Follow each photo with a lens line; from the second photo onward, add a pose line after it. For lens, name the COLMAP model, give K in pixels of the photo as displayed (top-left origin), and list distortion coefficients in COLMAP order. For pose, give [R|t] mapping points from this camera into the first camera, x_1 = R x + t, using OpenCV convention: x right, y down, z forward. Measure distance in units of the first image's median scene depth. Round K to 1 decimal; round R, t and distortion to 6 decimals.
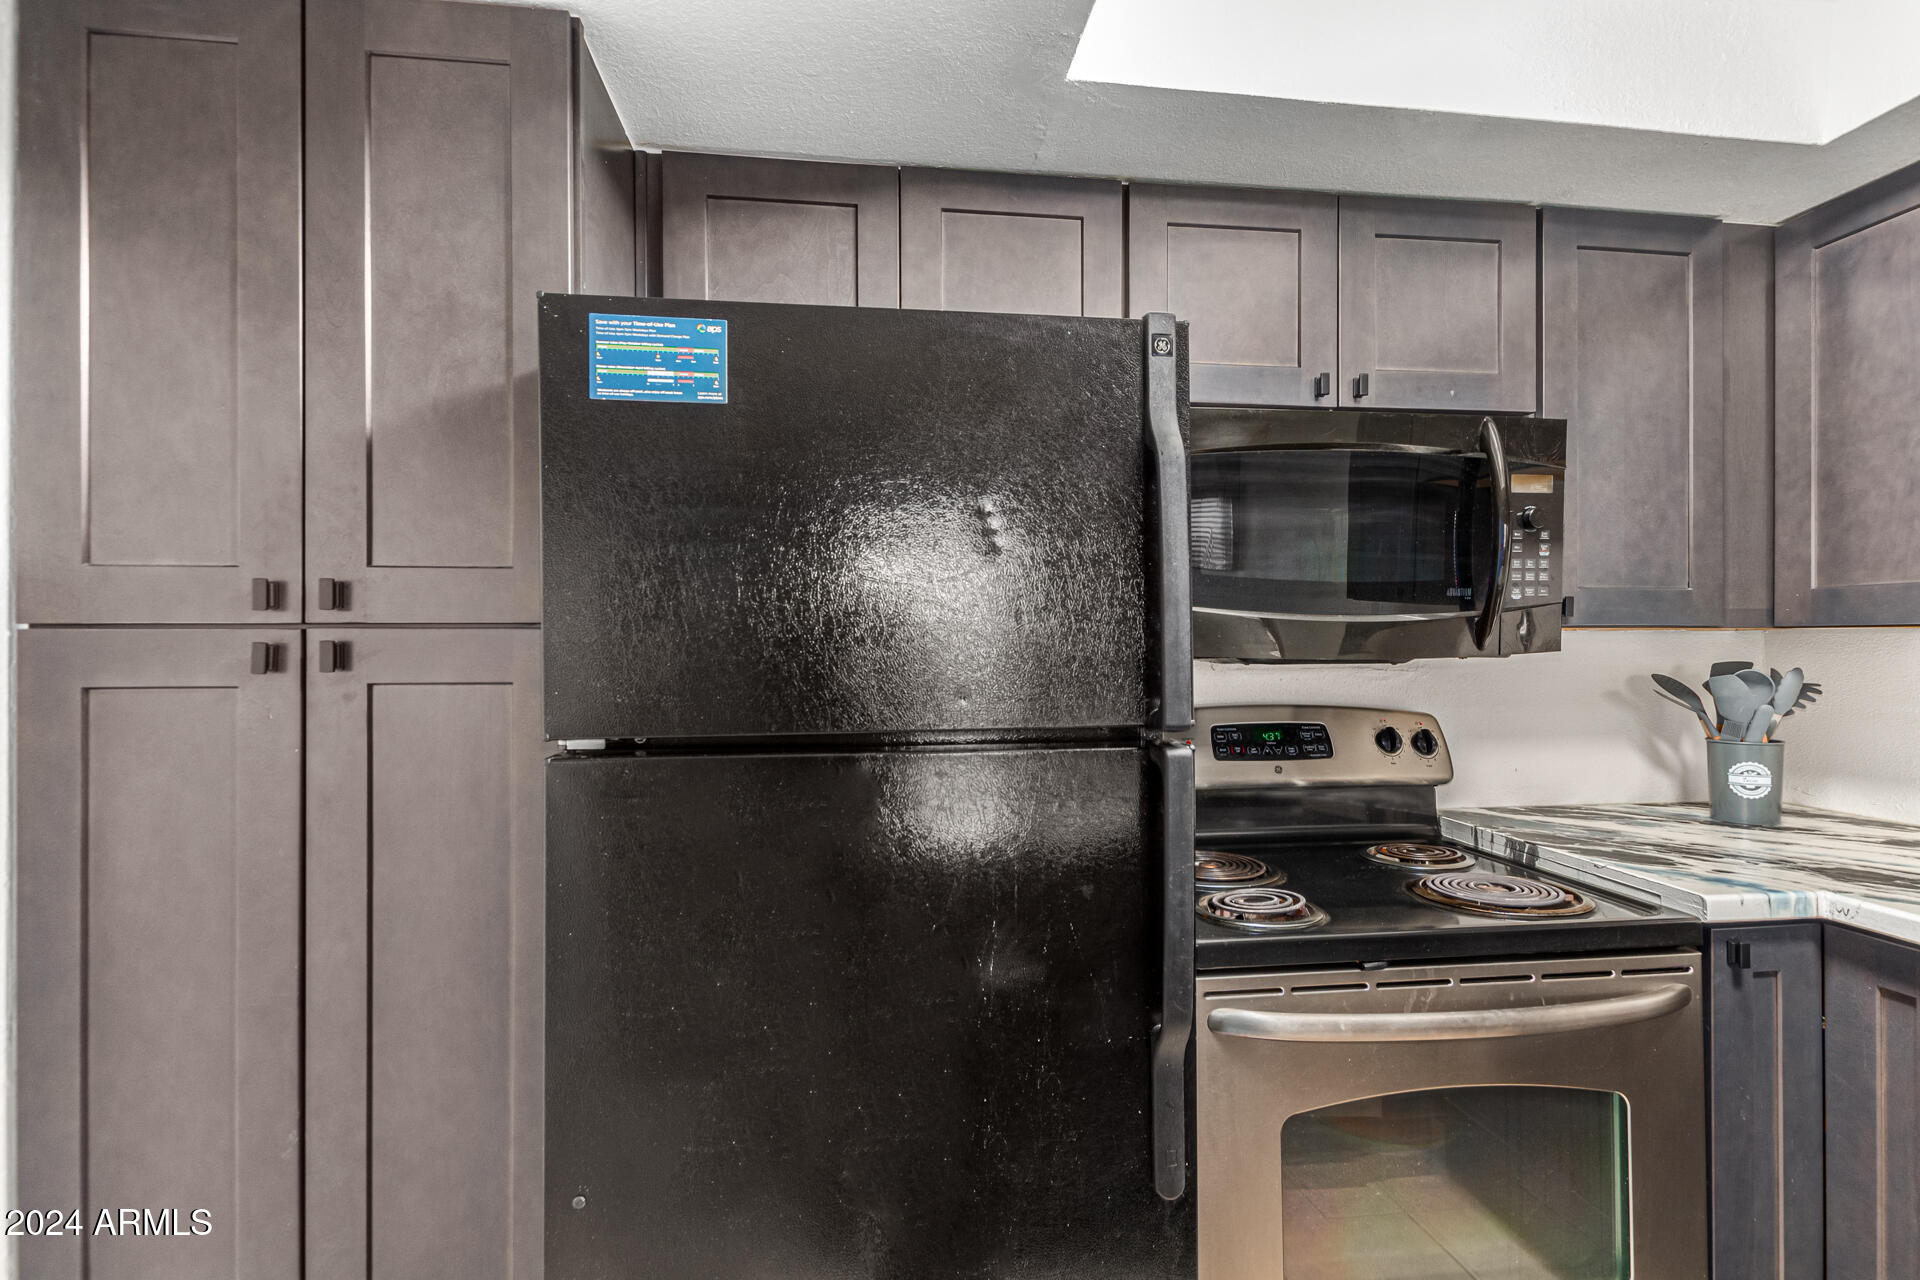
lens RADIAL K [[893.7, 0, 966.0], [0, 893.7, 647.5], [0, 0, 1]] dist [0.010646, -0.004838]
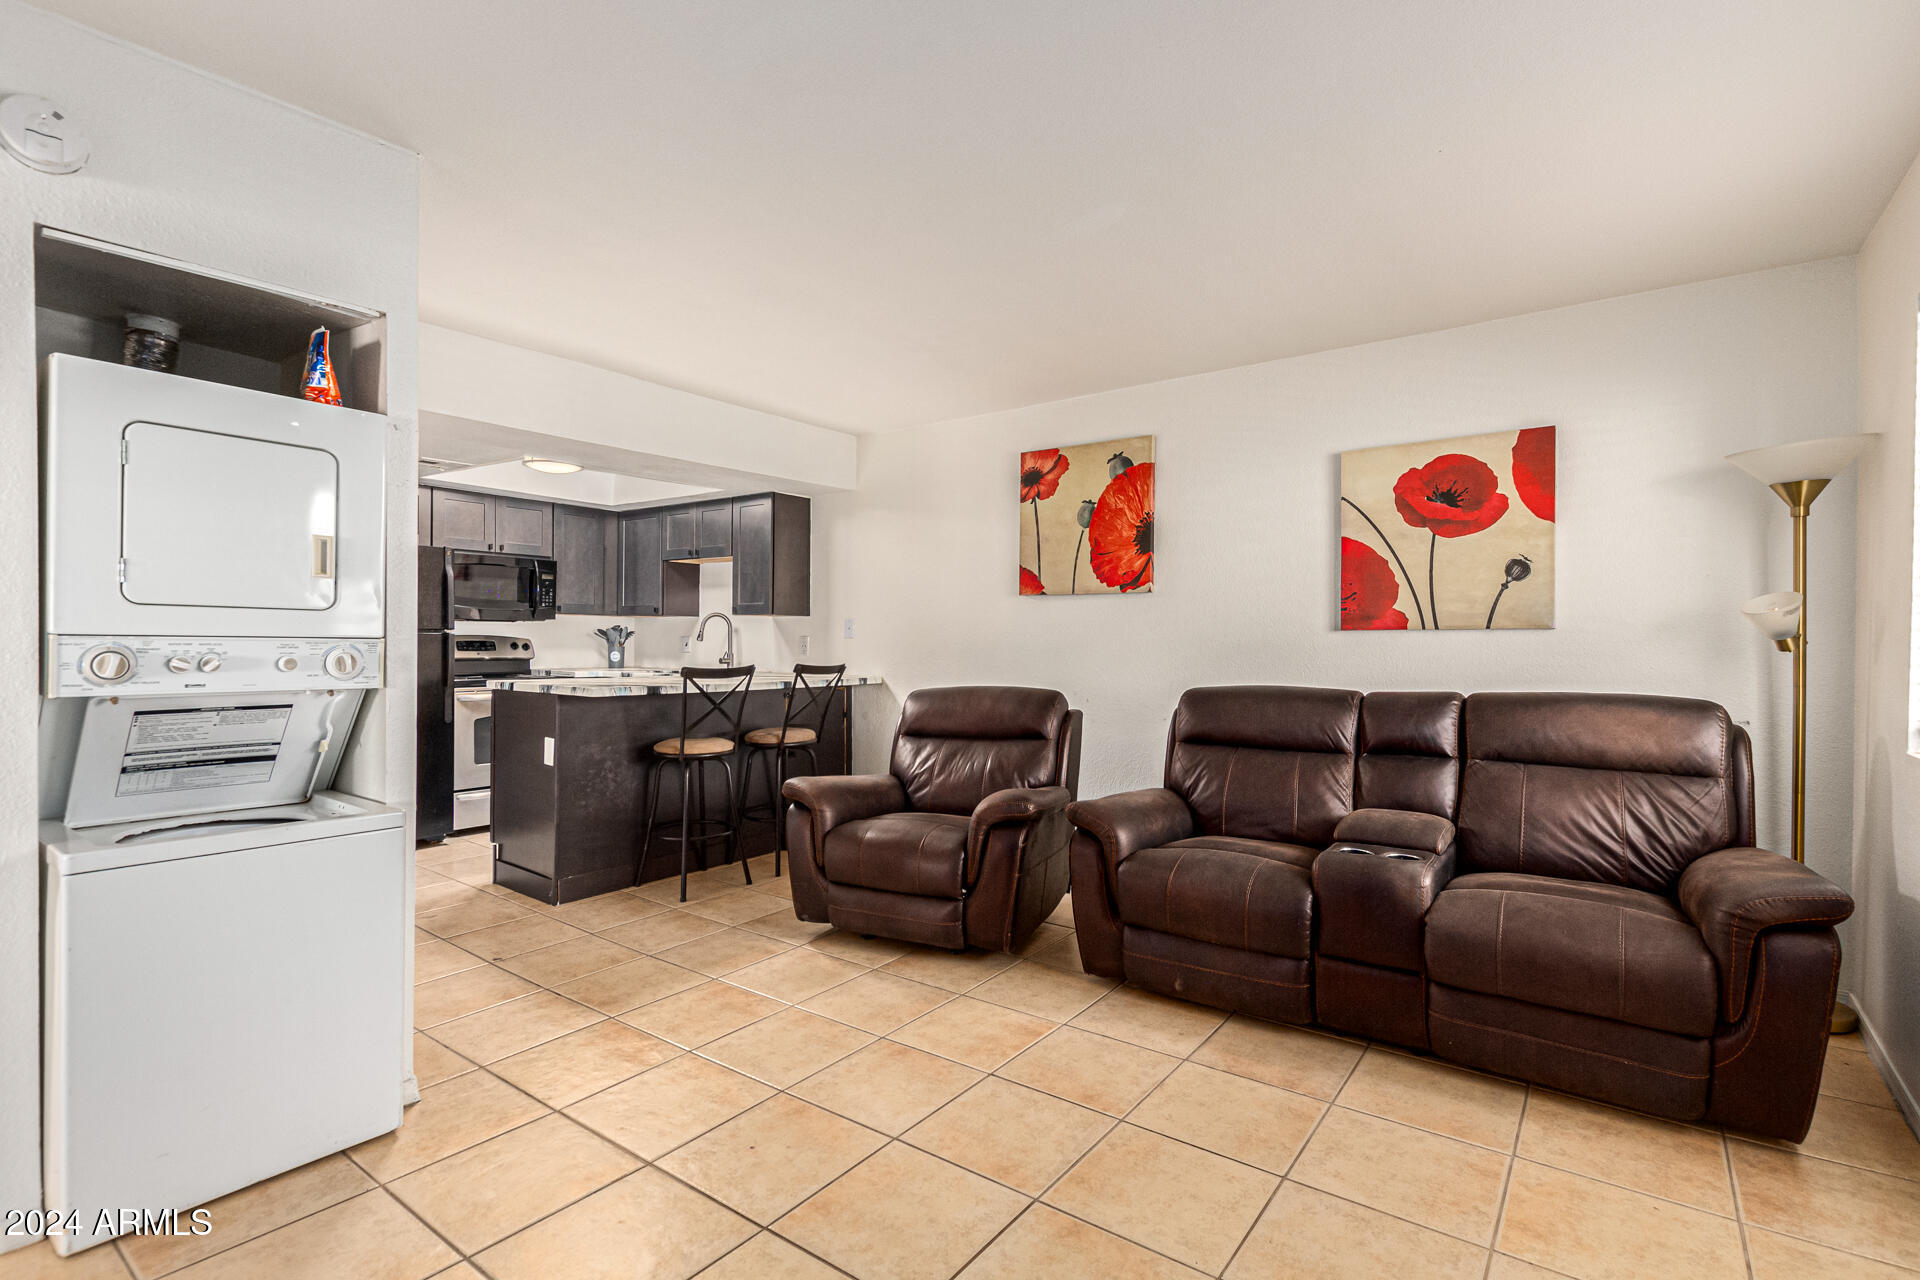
lens RADIAL K [[893.7, 0, 951.7], [0, 893.7, 643.9], [0, 0, 1]] dist [0.010646, -0.004838]
pose [[0.704813, 0.006386, 0.709365, -0.901749], [-0.009641, 0.999953, 0.000577, 0.092870], [-0.709328, -0.007245, 0.704841, -3.021951]]
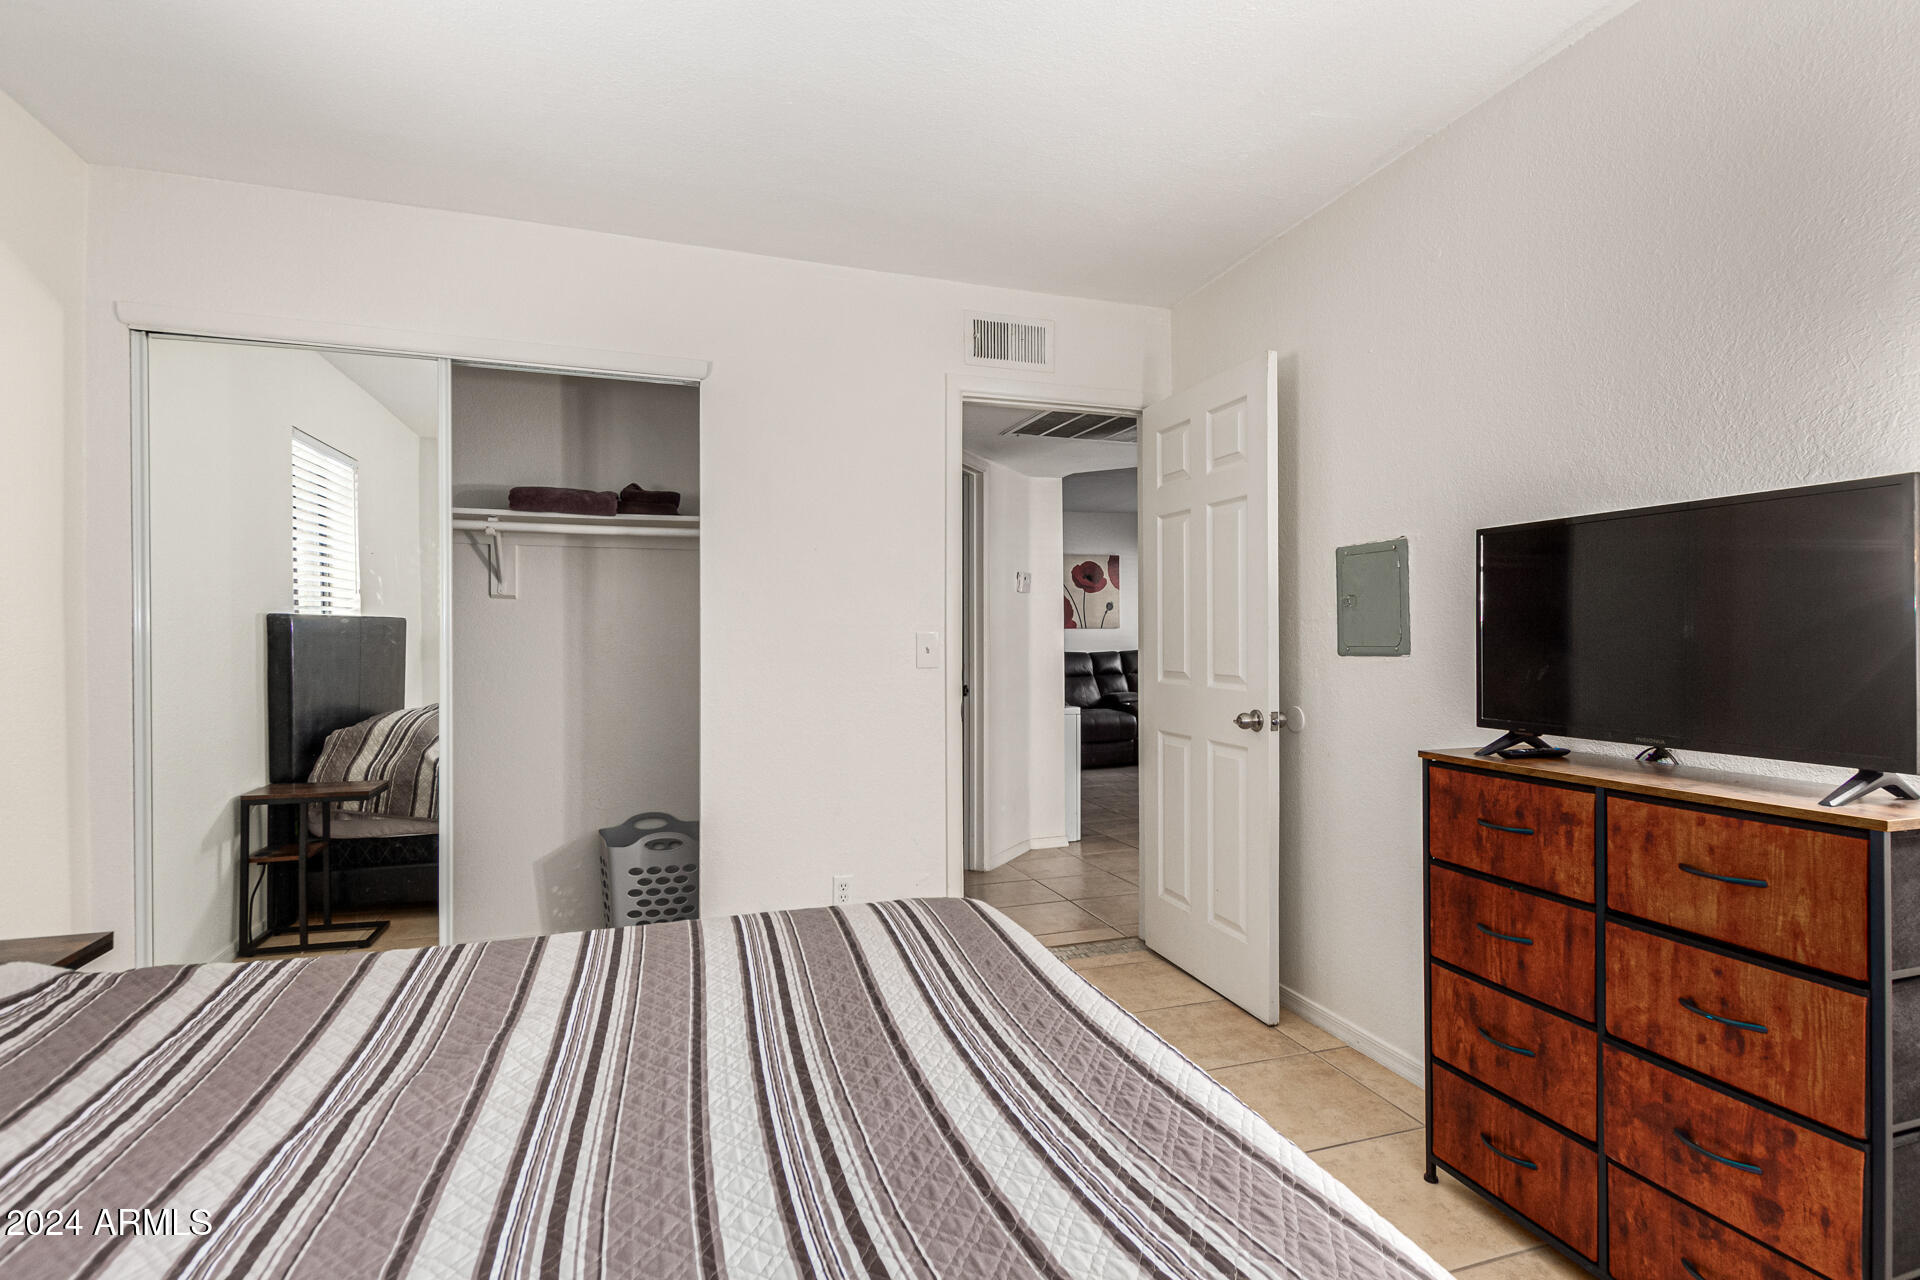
lens RADIAL K [[893.7, 0, 960.7], [0, 893.7, 642.1], [0, 0, 1]] dist [0.010646, -0.004838]
pose [[-0.175629, 0.003842, 0.984449, -4.077492], [-0.000404, 0.999992, -0.003975, 0.161022], [-0.984456, -0.001096, -0.175626, -0.415903]]
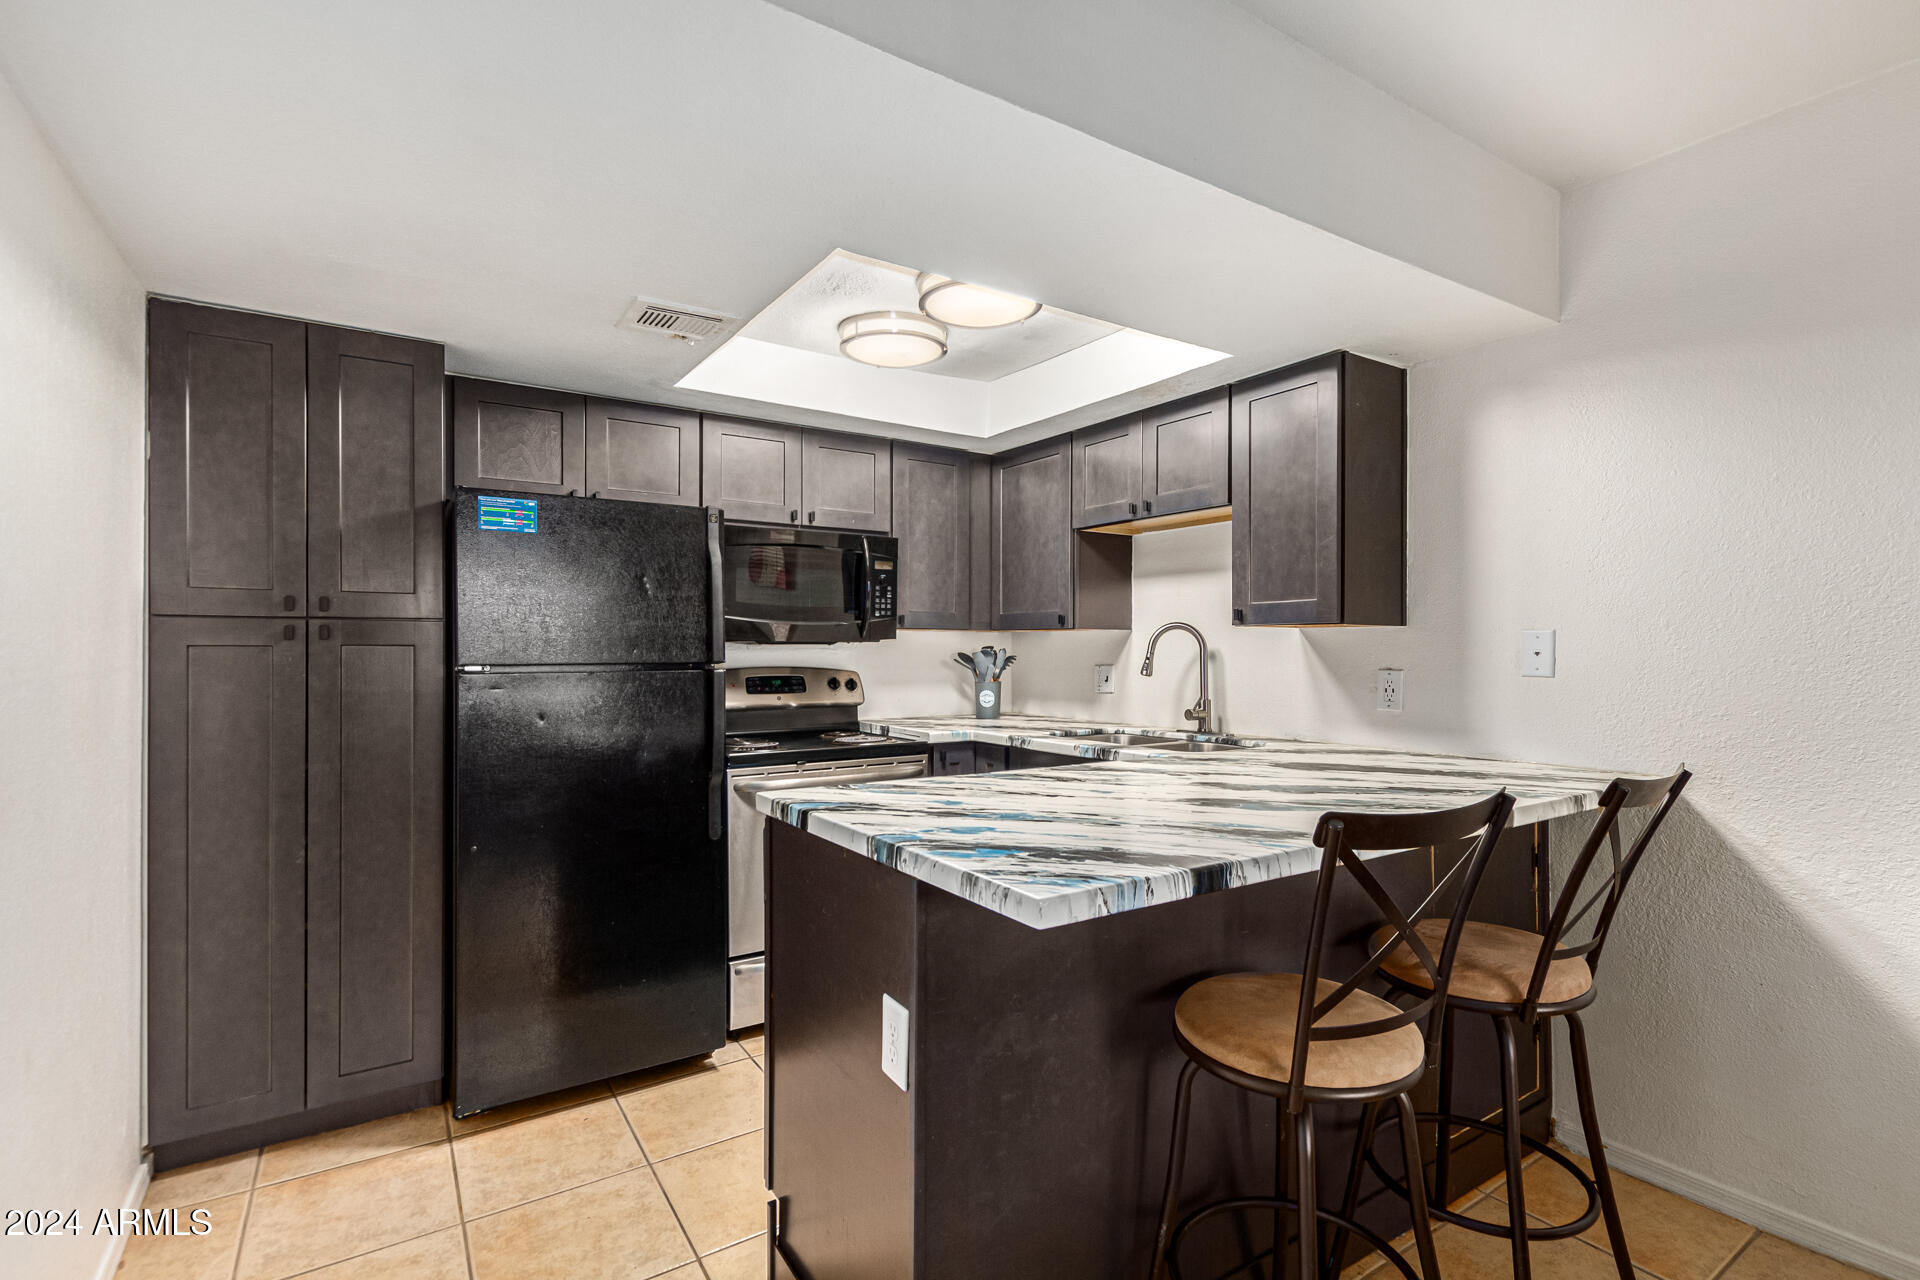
lens RADIAL K [[893.7, 0, 967.8], [0, 893.7, 647.3], [0, 0, 1]] dist [0.010646, -0.004838]
pose [[0.895719, 0.004737, 0.444596, -0.187388], [-0.002726, 0.999983, -0.005162, 0.036533], [-0.444613, 0.003412, 0.895716, -1.130441]]
